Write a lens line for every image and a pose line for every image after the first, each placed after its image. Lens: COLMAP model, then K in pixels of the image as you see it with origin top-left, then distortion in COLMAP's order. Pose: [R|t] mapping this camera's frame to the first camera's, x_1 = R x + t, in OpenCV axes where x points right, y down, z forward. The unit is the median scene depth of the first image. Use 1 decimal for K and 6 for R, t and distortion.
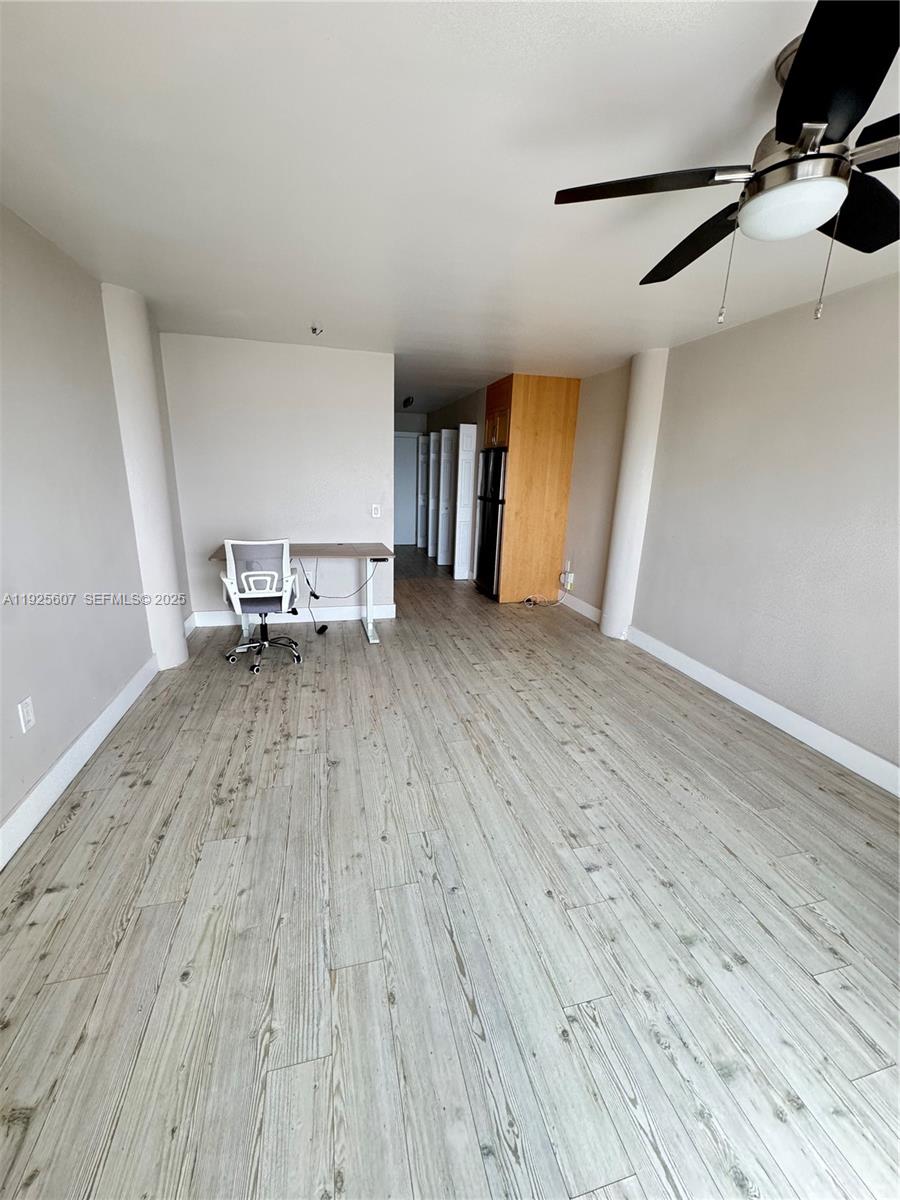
lens RADIAL K [[479.9, 0, 448.7], [0, 479.9, 593.5], [0, 0, 1]] dist [-0.000305, -0.000140]
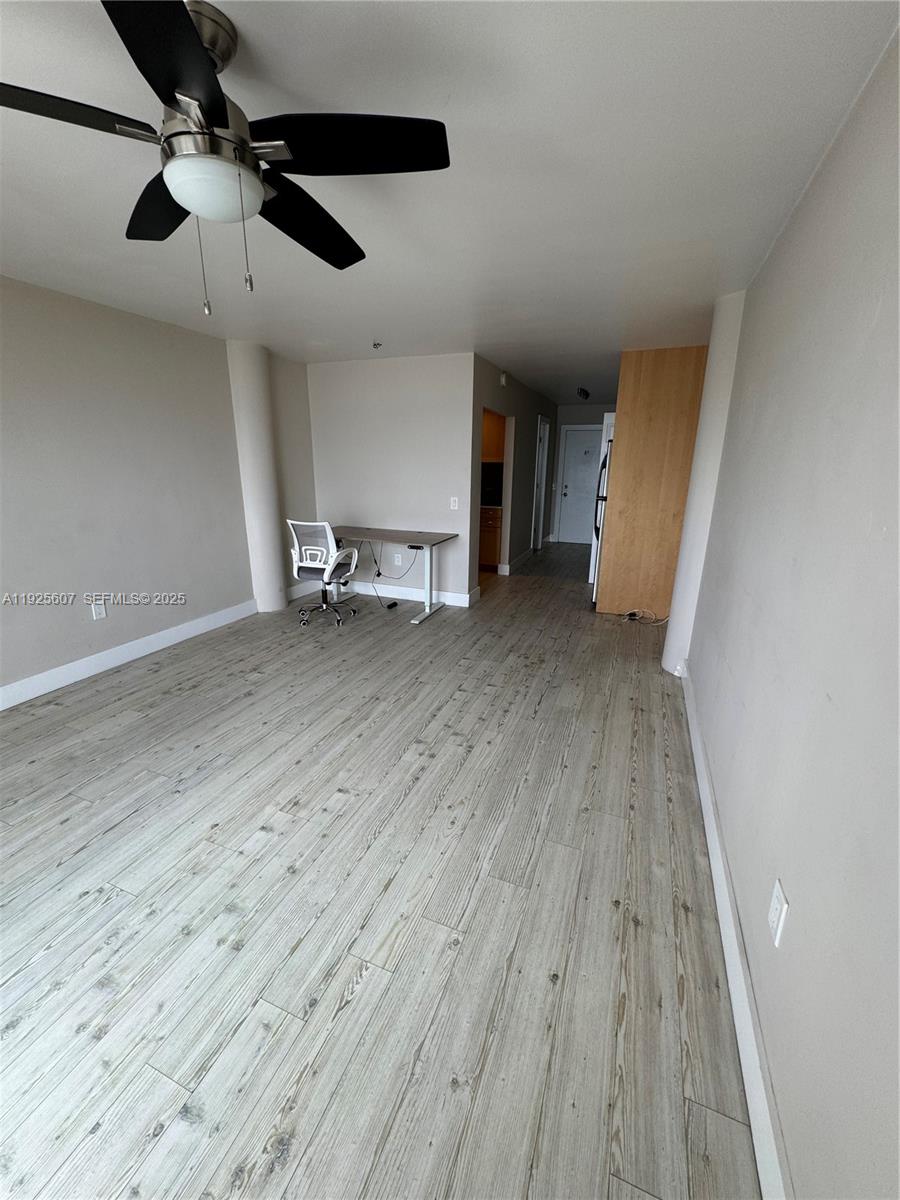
lens RADIAL K [[479.9, 0, 448.7], [0, 479.9, 593.5], [0, 0, 1]] dist [-0.000305, -0.000140]
pose [[0.805739, 0.136470, -0.576334, 0.773486], [-0.133885, 0.989871, 0.047214, -0.038435], [0.576940, 0.039121, 0.815849, 0.218649]]
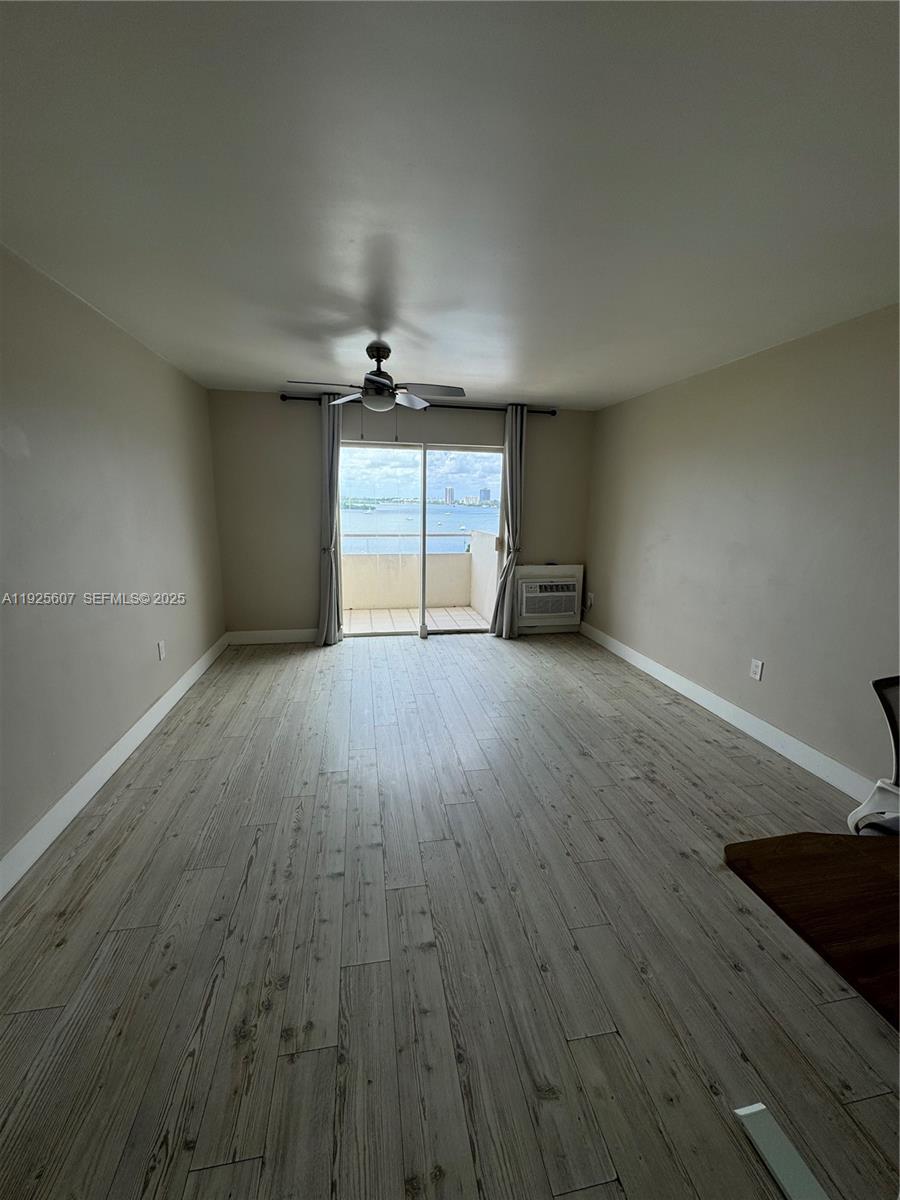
lens RADIAL K [[479.9, 0, 448.7], [0, 479.9, 593.5], [0, 0, 1]] dist [-0.000305, -0.000140]
pose [[-0.996238, -0.063303, 0.059181, 0.041996], [-0.031436, 0.900400, 0.433926, -0.439689], [-0.080755, 0.430433, -0.899003, 1.667309]]
